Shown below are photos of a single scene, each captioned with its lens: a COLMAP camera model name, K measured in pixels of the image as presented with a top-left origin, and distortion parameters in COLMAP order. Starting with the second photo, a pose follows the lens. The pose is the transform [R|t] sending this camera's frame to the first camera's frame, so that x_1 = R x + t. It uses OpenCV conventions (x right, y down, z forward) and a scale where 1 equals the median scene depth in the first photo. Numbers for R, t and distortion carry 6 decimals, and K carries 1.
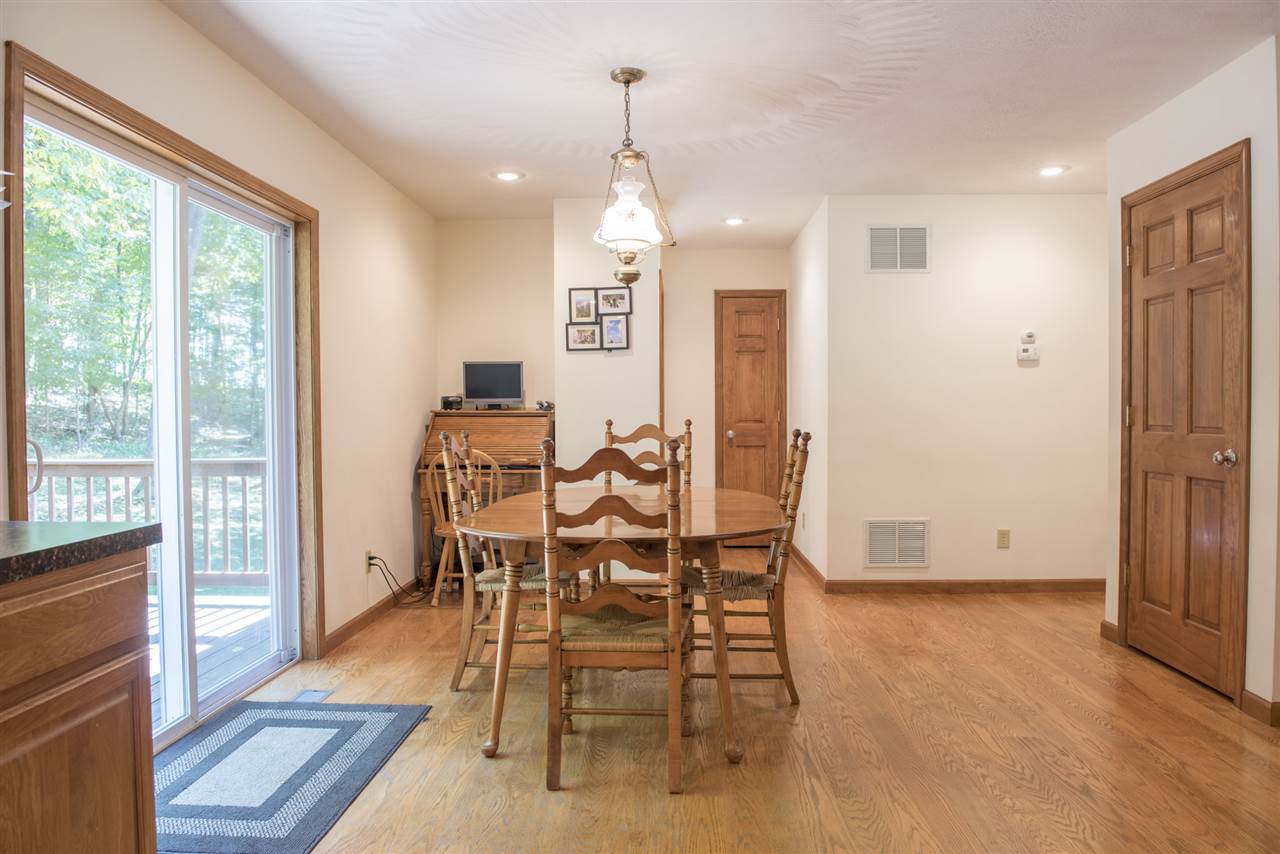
lens RADIAL K [[870.1, 0, 637.3], [0, 870.1, 428.3], [0, 0, 1]] dist [-0.046997, -0.000429]
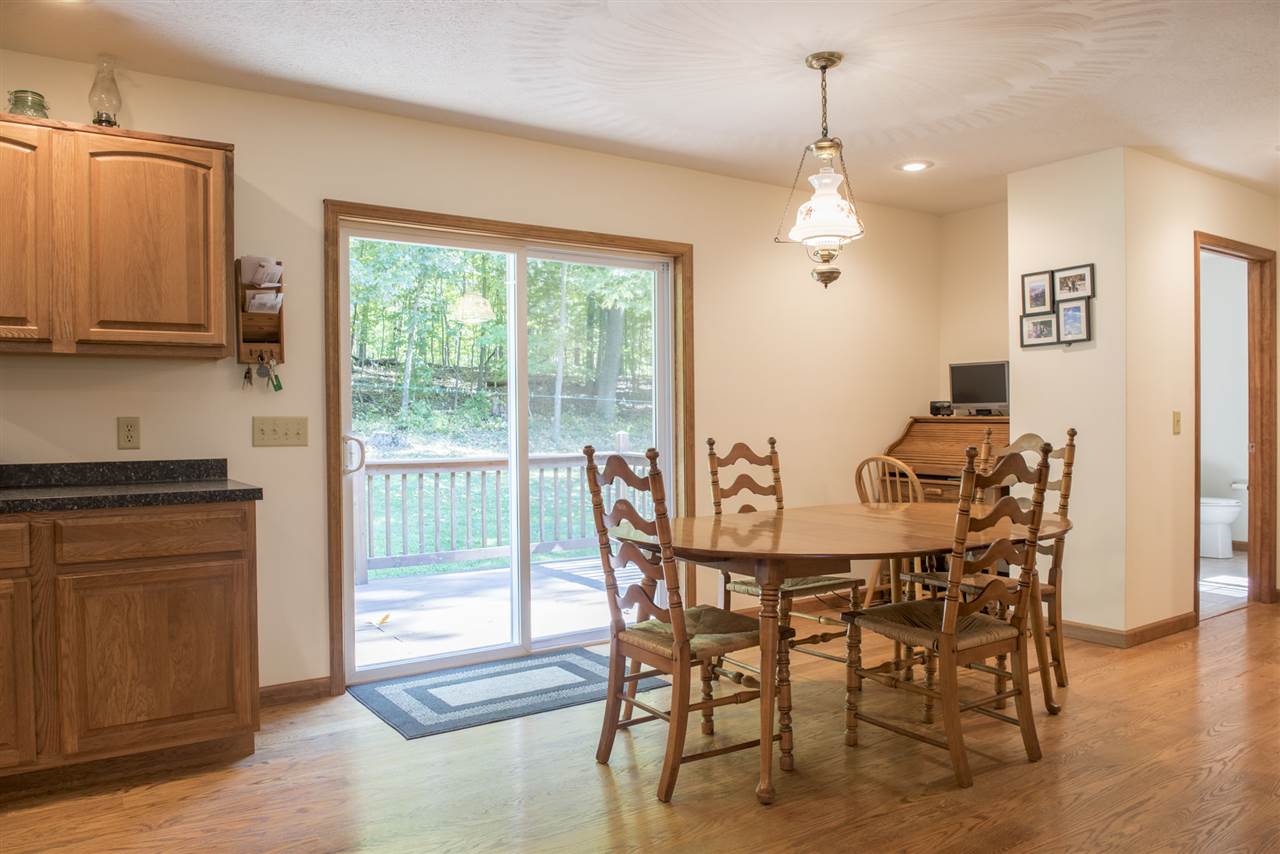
lens RADIAL K [[905.5, 0, 633.3], [0, 905.5, 429.3], [0, 0, 1]] dist [-0.040053, -0.009541]
pose [[0.606948, 0.008676, -0.794694, 0.397012], [-0.011151, 0.999935, 0.002400, -0.005662], [0.794663, 0.007405, 0.607005, 0.153983]]
